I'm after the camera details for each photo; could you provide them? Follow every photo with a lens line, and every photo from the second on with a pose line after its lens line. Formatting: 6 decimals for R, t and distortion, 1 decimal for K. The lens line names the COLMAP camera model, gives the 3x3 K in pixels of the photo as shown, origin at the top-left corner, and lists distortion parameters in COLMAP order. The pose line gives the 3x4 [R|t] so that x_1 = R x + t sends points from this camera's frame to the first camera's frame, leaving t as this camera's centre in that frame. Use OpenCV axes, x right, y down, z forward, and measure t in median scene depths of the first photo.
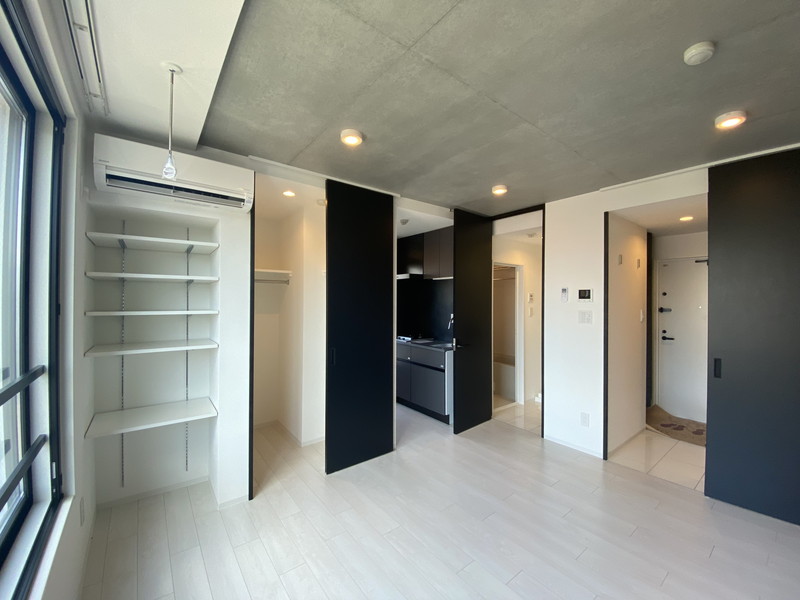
lens RADIAL K [[324.2, 0, 400.0], [0, 324.2, 300.0], [0, 0, 1]] dist [-0.000384, -0.000199]
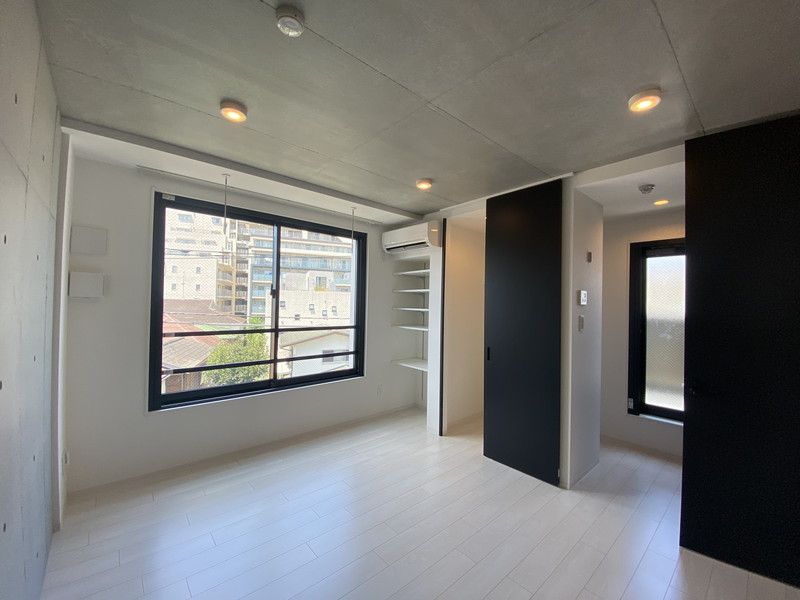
lens RADIAL K [[324.2, 0, 400.0], [0, 324.2, 300.0], [0, 0, 1]] dist [-0.000384, -0.000199]
pose [[0.050880, -0.020701, -0.998490, 1.037412], [-0.016992, 0.999622, -0.021591, 0.021233], [0.998560, 0.018065, 0.050509, 0.719622]]
